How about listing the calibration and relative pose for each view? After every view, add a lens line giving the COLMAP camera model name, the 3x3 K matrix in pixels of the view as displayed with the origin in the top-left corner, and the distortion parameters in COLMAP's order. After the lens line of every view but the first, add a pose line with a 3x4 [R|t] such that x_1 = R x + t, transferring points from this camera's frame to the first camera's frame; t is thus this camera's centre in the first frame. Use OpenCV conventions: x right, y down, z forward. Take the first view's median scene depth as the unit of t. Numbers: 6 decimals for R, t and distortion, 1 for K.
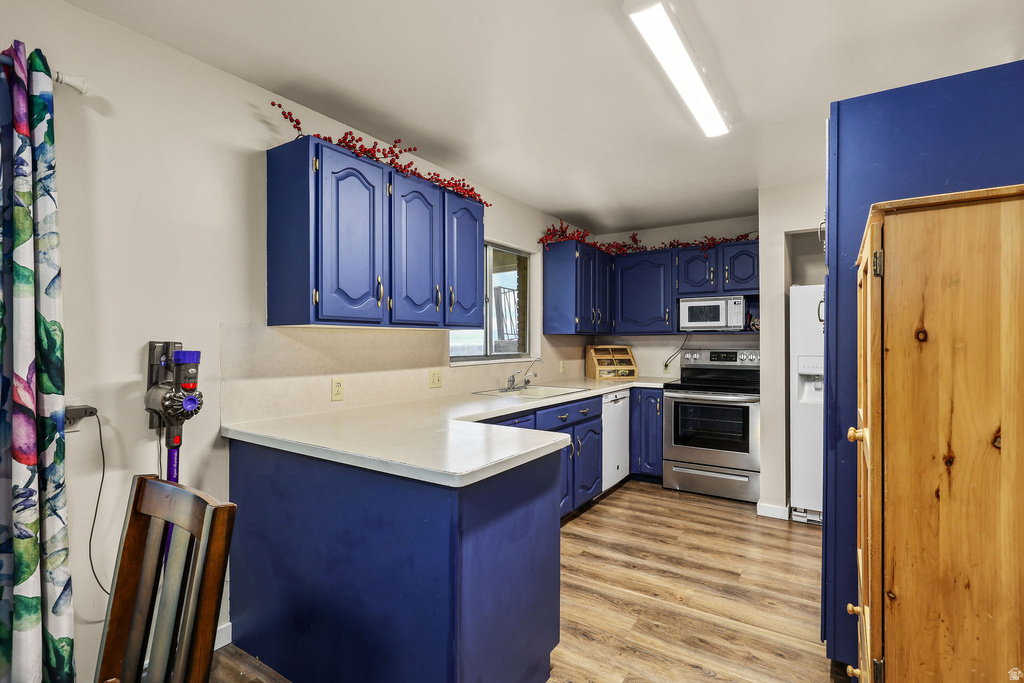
lens RADIAL K [[498.8, 0, 507.4], [0, 498.8, 343.0], [0, 0, 1]] dist [-0.002365, -0.000520]
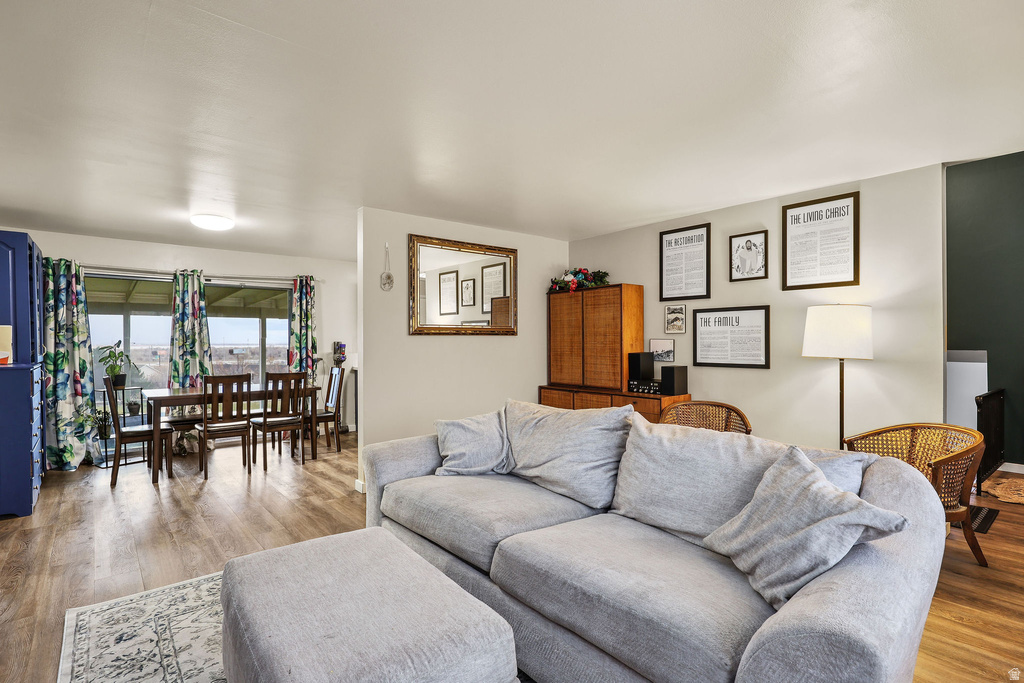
lens RADIAL K [[498.8, 0, 507.4], [0, 498.8, 343.0], [0, 0, 1]] dist [-0.002365, -0.000520]
pose [[0.954545, -0.005562, -0.298014, 1.798427], [0.005352, 0.999985, -0.001521, 0.021134], [0.298018, -0.000144, 0.954560, -2.398777]]
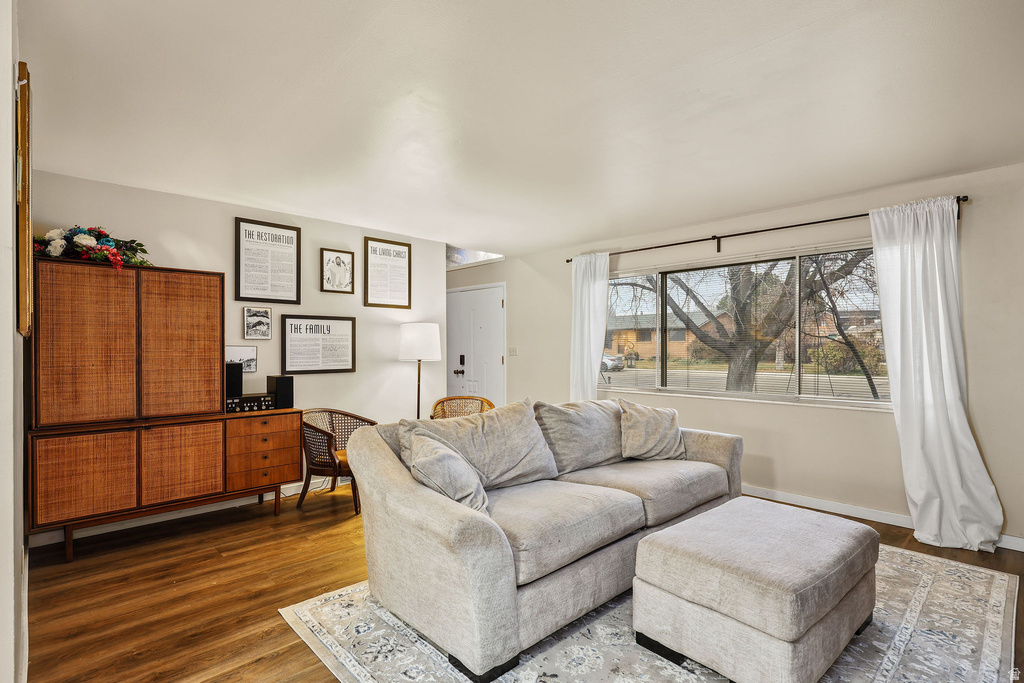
lens RADIAL K [[498.8, 0, 507.4], [0, 498.8, 343.0], [0, 0, 1]] dist [-0.002365, -0.000520]
pose [[0.230274, 0.003871, 0.973118, -0.206595], [0.006311, 0.999965, -0.005472, 0.006951], [-0.973105, 0.007402, 0.230241, -1.221391]]
